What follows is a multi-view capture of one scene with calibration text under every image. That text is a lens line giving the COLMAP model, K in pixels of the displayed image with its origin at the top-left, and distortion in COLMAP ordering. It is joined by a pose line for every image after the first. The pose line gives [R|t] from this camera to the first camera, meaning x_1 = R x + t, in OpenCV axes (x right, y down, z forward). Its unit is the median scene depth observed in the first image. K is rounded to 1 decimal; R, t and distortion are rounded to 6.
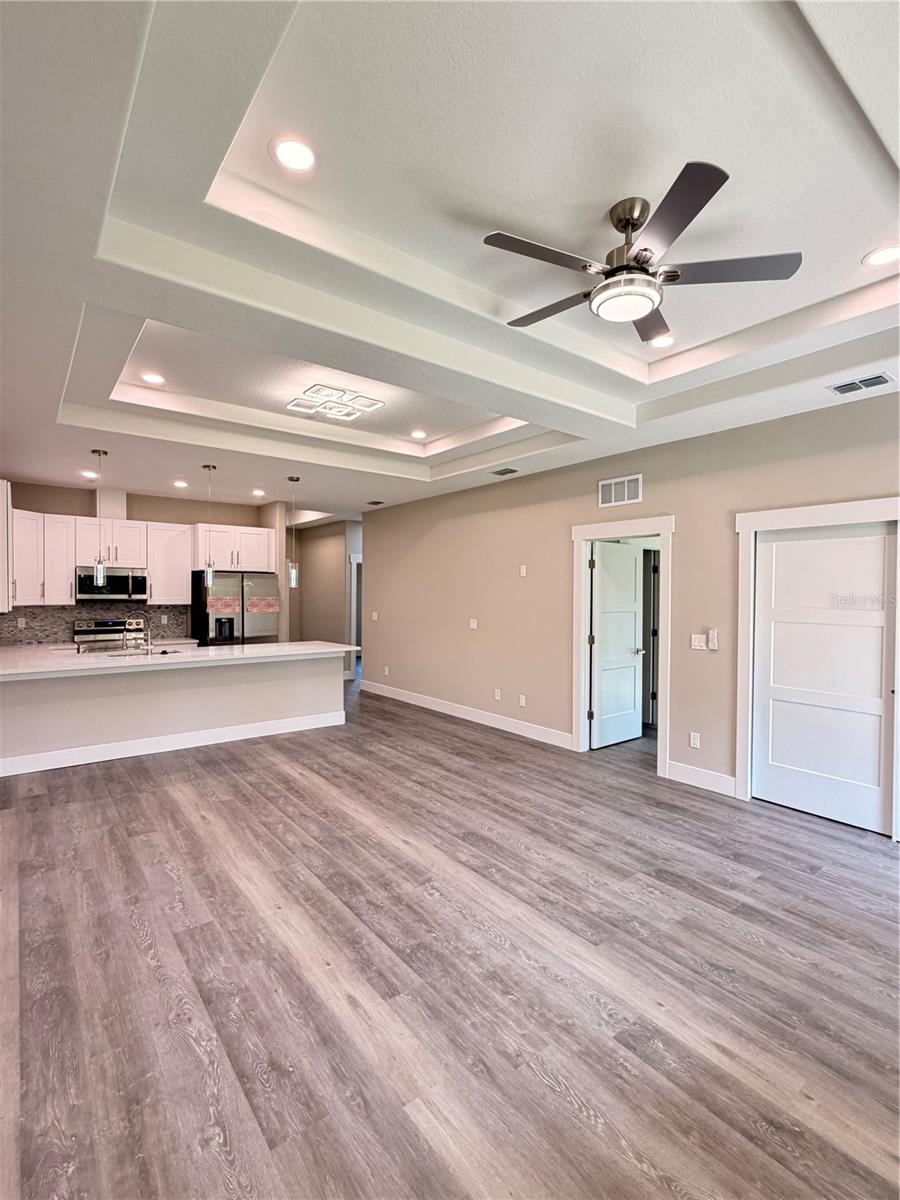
lens RADIAL K [[556.3, 0, 451.2], [0, 556.3, 596.7], [0, 0, 1]] dist [-0.001203, 0.000151]
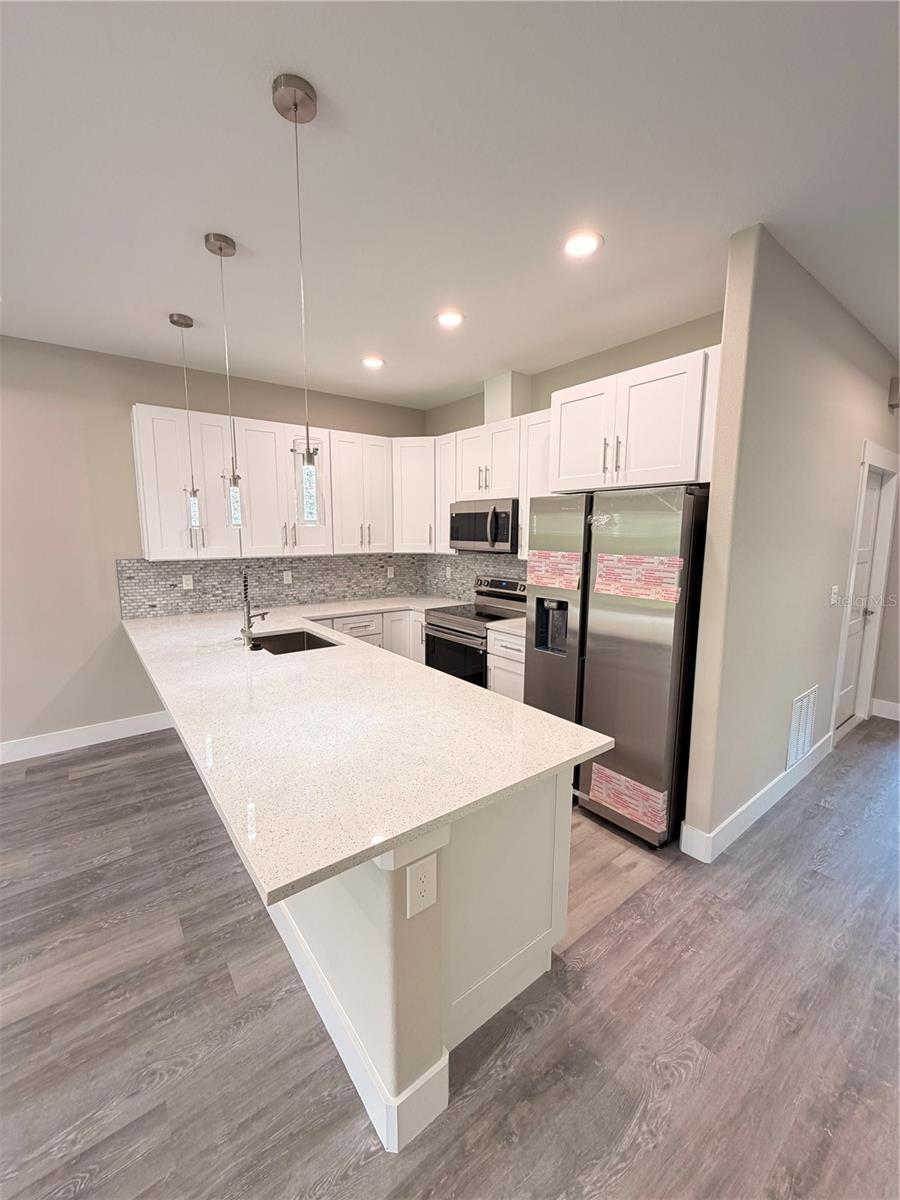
lens RADIAL K [[479.1, 0, 450.9], [0, 479.1, 596.1], [0, 0, 1]] dist [-0.001649, 0.000700]
pose [[-0.007279, 0.130749, -0.991389, -0.051565], [-0.010434, 0.991351, 0.130820, -0.022121], [0.999919, 0.011297, -0.005852, 1.570561]]
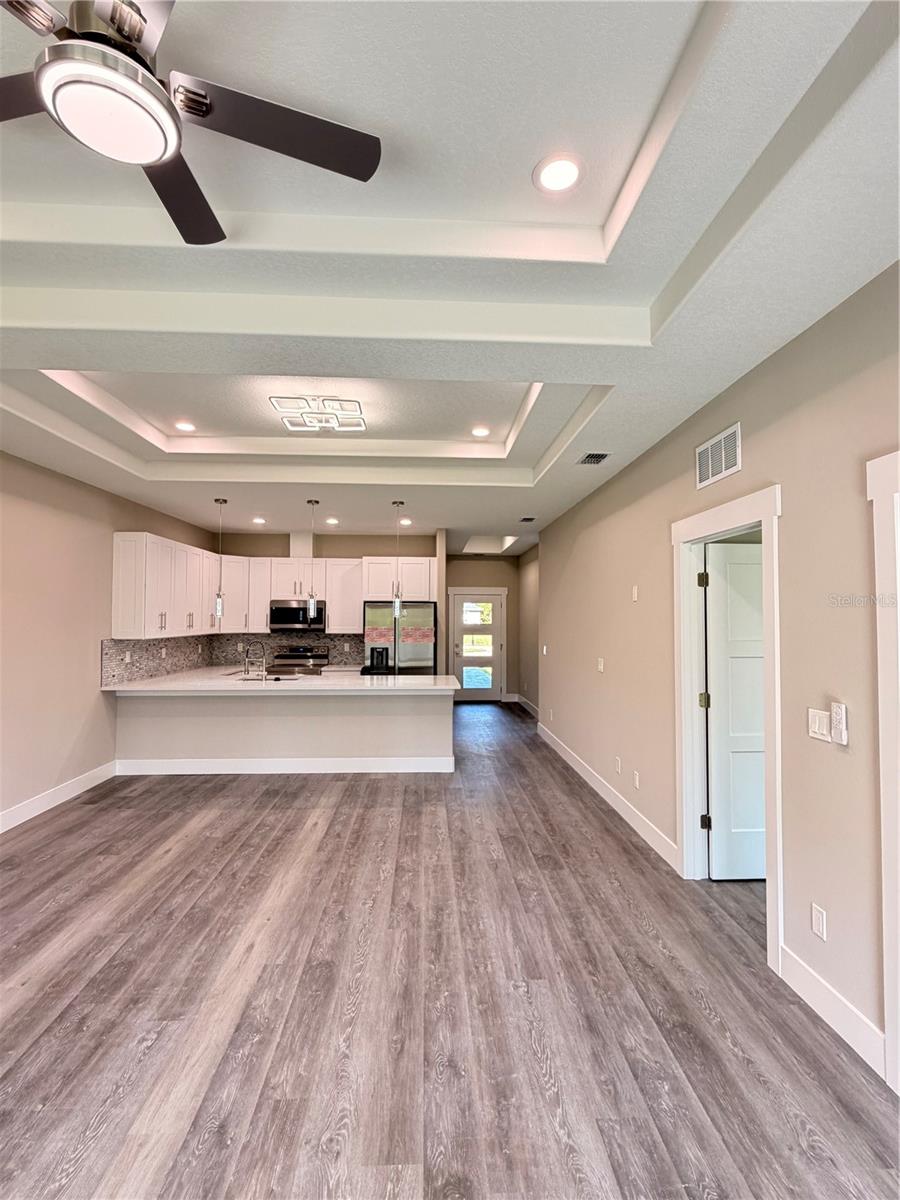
lens RADIAL K [[556.3, 0, 452.8], [0, 556.3, 597.1], [0, 0, 1]] dist [-0.001203, 0.000151]
pose [[0.817795, -0.024403, -0.574993, 0.492877], [-0.004215, 0.998820, -0.048385, -0.009025], [0.575495, 0.041993, 0.816727, 0.412462]]
